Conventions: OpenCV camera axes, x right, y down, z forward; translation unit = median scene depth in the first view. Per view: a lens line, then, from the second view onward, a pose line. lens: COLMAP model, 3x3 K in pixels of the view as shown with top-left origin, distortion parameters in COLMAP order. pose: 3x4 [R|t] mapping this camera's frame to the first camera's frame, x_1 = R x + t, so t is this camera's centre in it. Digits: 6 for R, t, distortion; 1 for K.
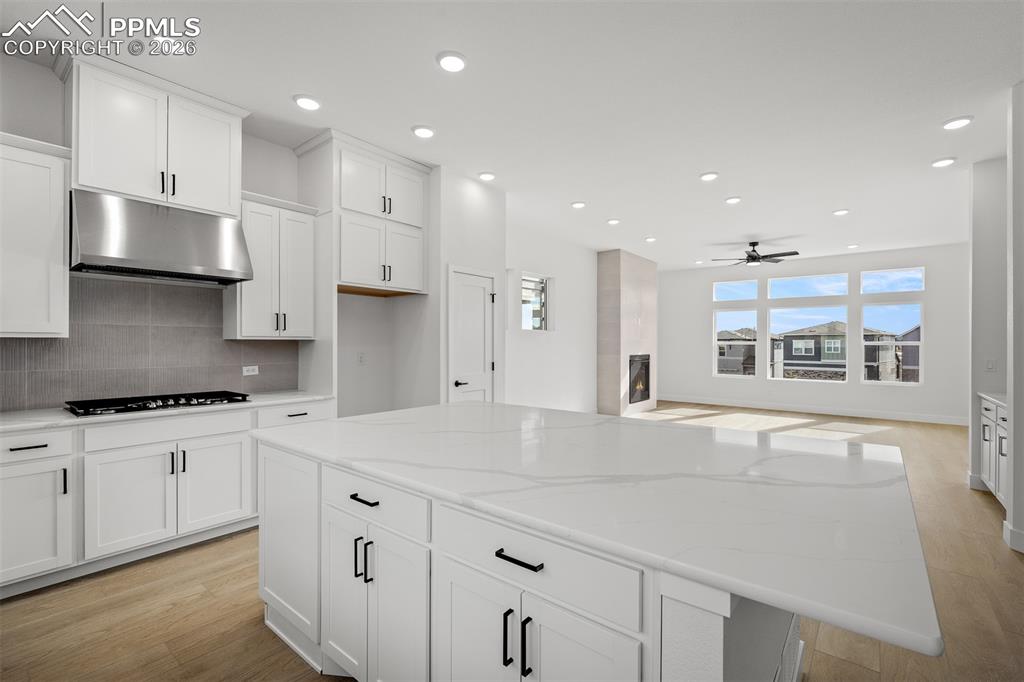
lens RADIAL K [[454.0, 0, 510.4], [0, 454.0, 342.7], [0, 0, 1]] dist [-0.000414, -0.000174]
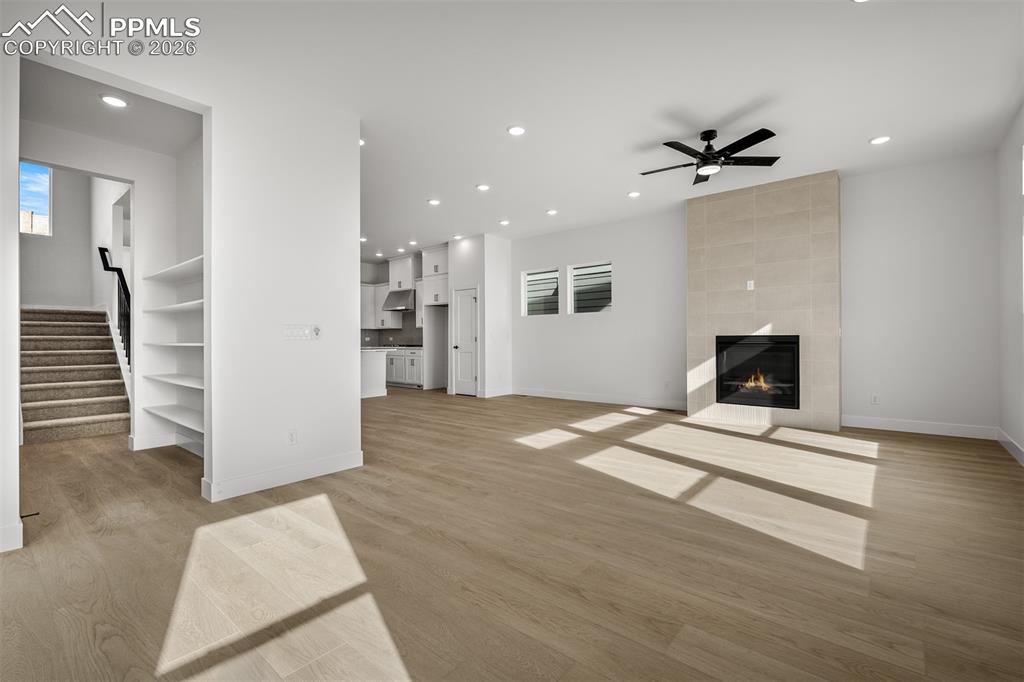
lens RADIAL K [[457.5, 0, 509.9], [0, 457.5, 349.5], [0, 0, 1]] dist [0.000097, 0.000201]
pose [[-0.026727, 0.017921, -0.999482, 2.546037], [0.003437, 0.999835, 0.017836, 0.089483], [0.999637, -0.002958, -0.026784, 1.764073]]
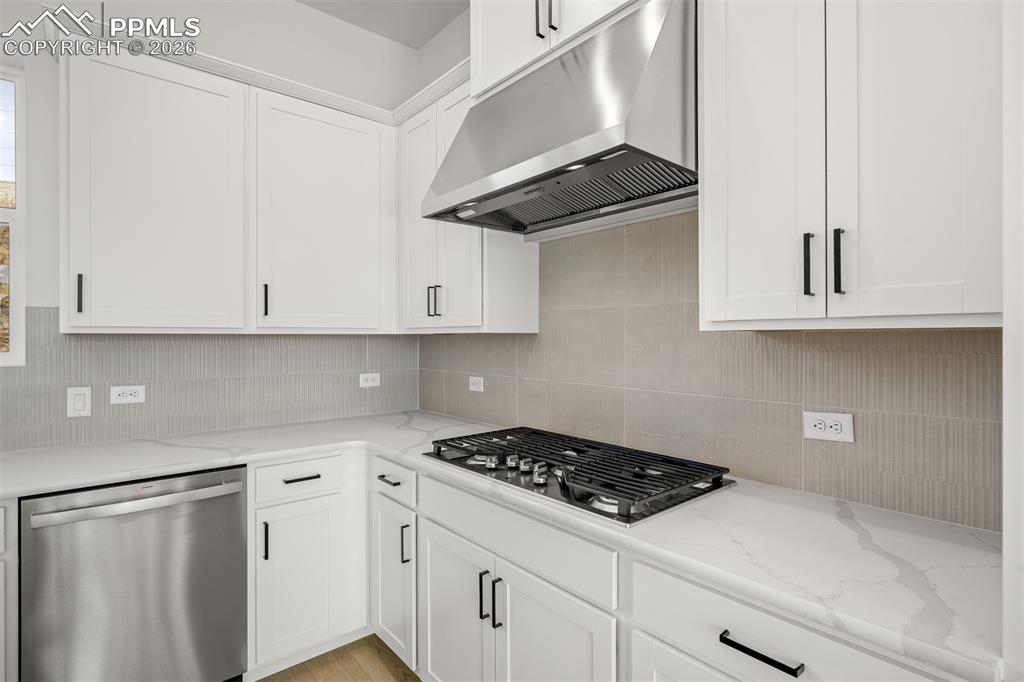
lens RADIAL K [[508.0, 0, 509.7], [0, 508.0, 336.0], [0, 0, 1]] dist [0.001712, 0.000201]
pose [[-0.192753, -0.003725, -0.981240, -0.193569], [0.001983, 0.999989, -0.004185, -0.002389], [0.981245, -0.002753, -0.192743, 0.956439]]
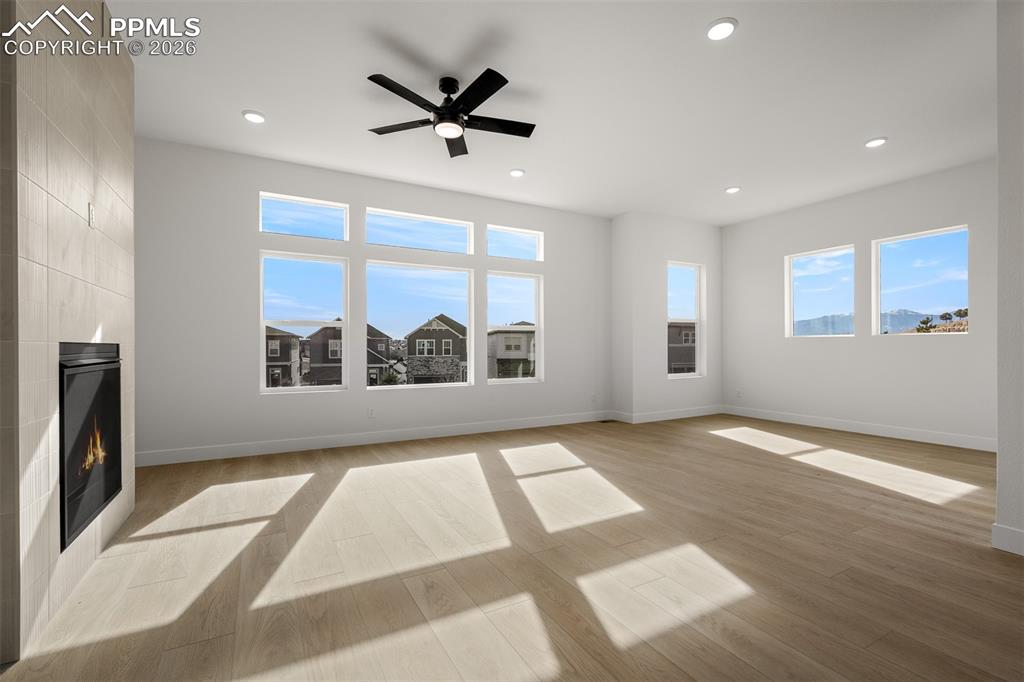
lens RADIAL K [[457.5, 0, 509.9], [0, 457.5, 349.5], [0, 0, 1]] dist [0.000097, 0.000201]
pose [[0.380633, -0.010528, 0.924666, 0.347979], [0.003228, 0.999944, 0.010056, 0.076003], [-0.924721, -0.000843, 0.380645, 1.794643]]
